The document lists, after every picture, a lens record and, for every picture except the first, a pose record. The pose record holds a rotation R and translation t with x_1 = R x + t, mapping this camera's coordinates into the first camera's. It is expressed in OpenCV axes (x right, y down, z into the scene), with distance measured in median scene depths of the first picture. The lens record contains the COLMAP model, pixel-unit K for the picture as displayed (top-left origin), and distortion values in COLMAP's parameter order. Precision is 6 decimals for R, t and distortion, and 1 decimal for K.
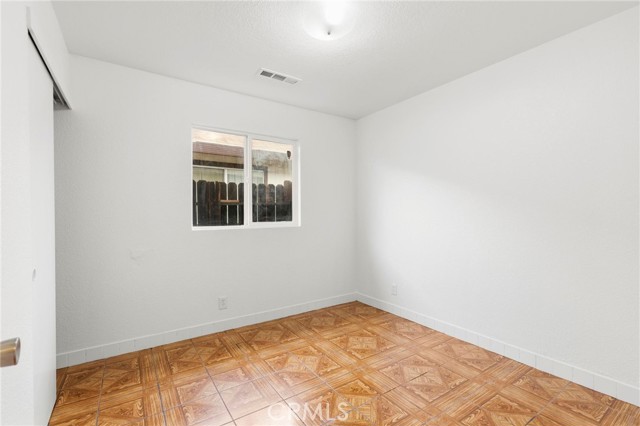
lens RADIAL K [[288.9, 0, 323.4], [0, 288.9, 209.9], [0, 0, 1]] dist [0.000783, 0.000087]
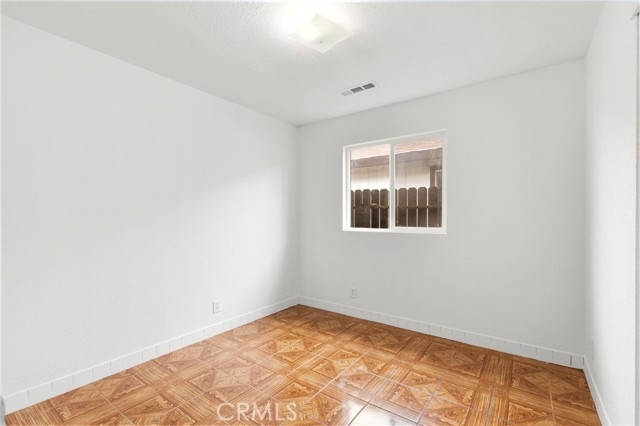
lens RADIAL K [[288.9, 0, 325.5], [0, 288.9, 213.2], [0, 0, 1]] dist [0.000783, 0.000087]
pose [[0.355609, -0.000213, -0.934635, 0.617359], [0.001096, 0.999999, 0.000189, -0.003376], [0.934634, -0.001091, 0.355609, 0.411902]]
